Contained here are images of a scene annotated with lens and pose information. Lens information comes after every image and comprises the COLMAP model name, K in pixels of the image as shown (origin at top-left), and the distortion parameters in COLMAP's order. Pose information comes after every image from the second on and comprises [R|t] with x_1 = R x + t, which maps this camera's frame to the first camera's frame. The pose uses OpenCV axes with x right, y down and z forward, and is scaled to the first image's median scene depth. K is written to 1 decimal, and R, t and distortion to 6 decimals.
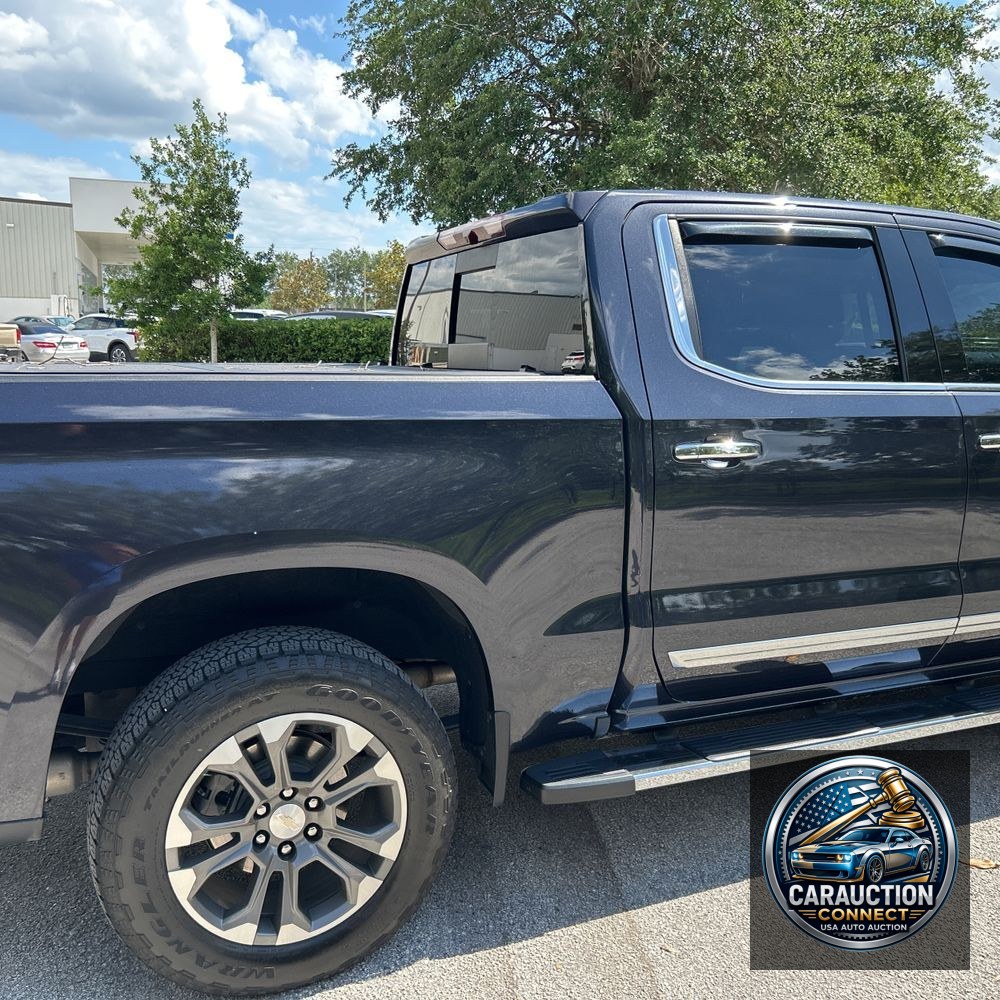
lens RADIAL K [[1019.1, 0, 498.7], [0, 1019.1, 525.8], [0, 0, 1]] dist [0.015168, -0.015117]
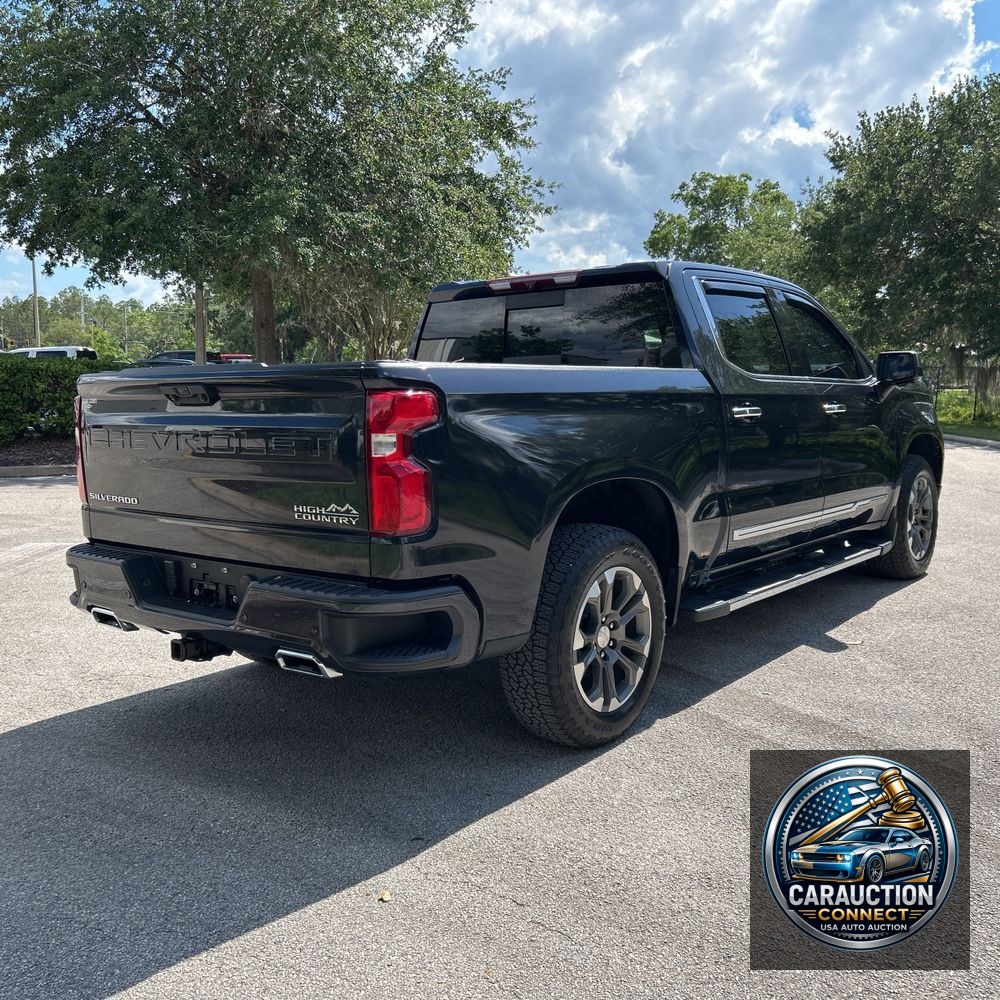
lens RADIAL K [[1019.1, 0, 498.7], [0, 1019.1, 525.8], [0, 0, 1]] dist [0.015168, -0.015117]
pose [[0.887750, -0.074860, 0.454198, -1.065923], [0.093429, 0.995453, -0.018542, 0.124640], [-0.450745, 0.058896, 0.890708, -0.382963]]
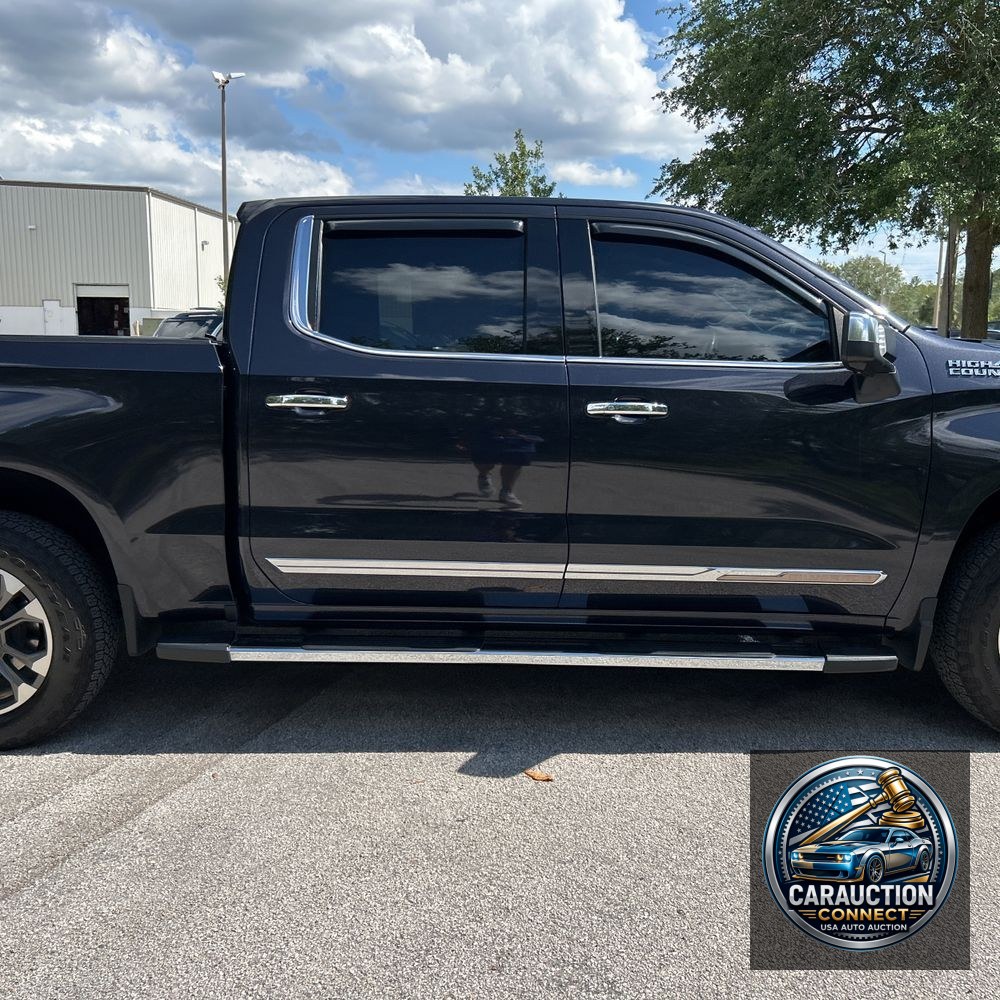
lens RADIAL K [[1039.0, 0, 468.3], [0, 1039.0, 502.1], [0, 0, 1]] dist [-0.003146, 0.030806]
pose [[0.908078, 0.062461, -0.414118, 1.038116], [-0.079196, 0.996586, -0.023347, 0.073345], [0.411245, 0.053998, 0.909924, -0.093125]]
